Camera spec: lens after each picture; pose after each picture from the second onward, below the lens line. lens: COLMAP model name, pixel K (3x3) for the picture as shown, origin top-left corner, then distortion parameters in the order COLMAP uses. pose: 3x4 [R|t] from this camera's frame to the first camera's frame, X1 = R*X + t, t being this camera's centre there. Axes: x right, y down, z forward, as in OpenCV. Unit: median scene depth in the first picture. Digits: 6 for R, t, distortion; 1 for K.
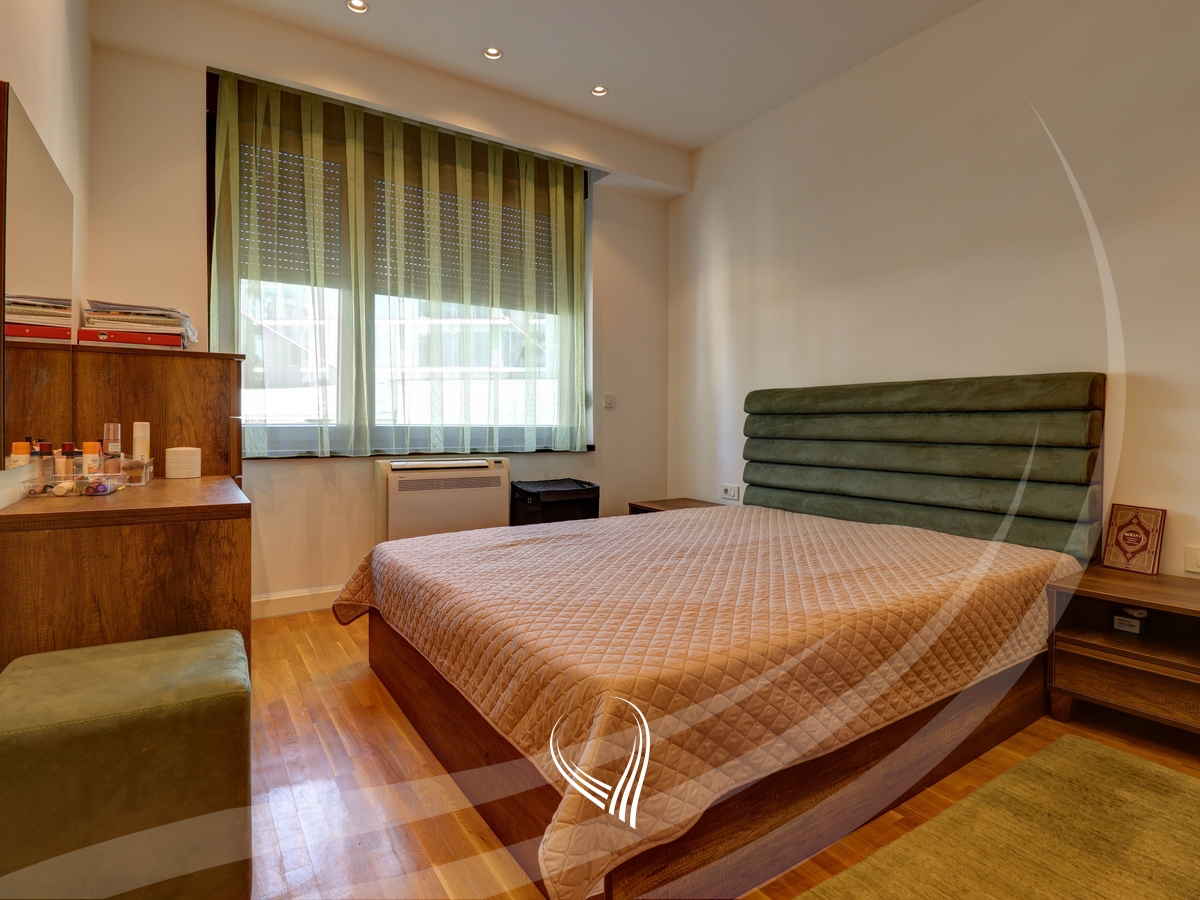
lens RADIAL K [[634.9, 0, 605.8], [0, 634.9, 441.7], [0, 0, 1]] dist [0.011664, -0.017956]
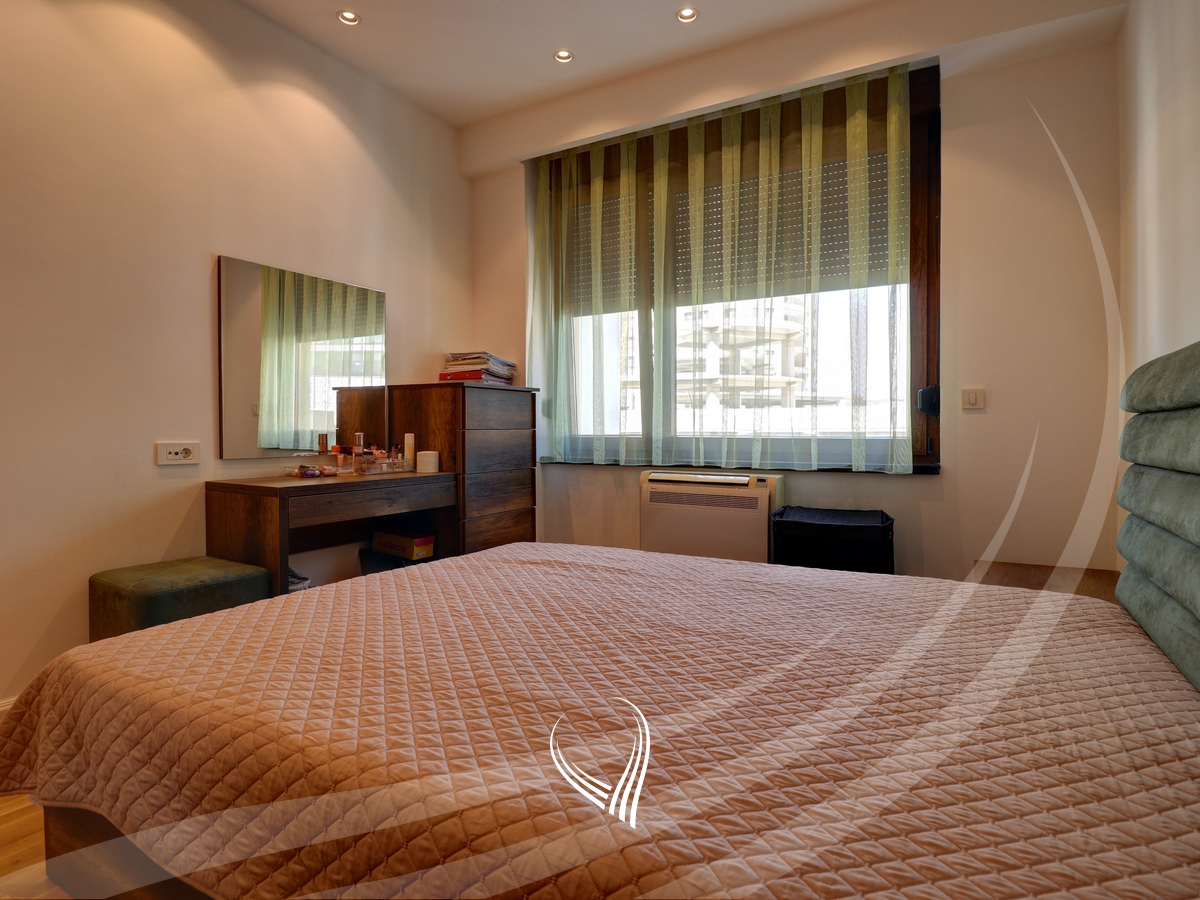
lens RADIAL K [[634.9, 0, 605.8], [0, 634.9, 441.7], [0, 0, 1]] dist [0.011664, -0.017956]
pose [[0.451545, 0.004145, -0.892239, 0.505914], [-0.026508, 0.999610, -0.008772, -0.006359], [0.891854, 0.027613, 0.451479, 0.463467]]
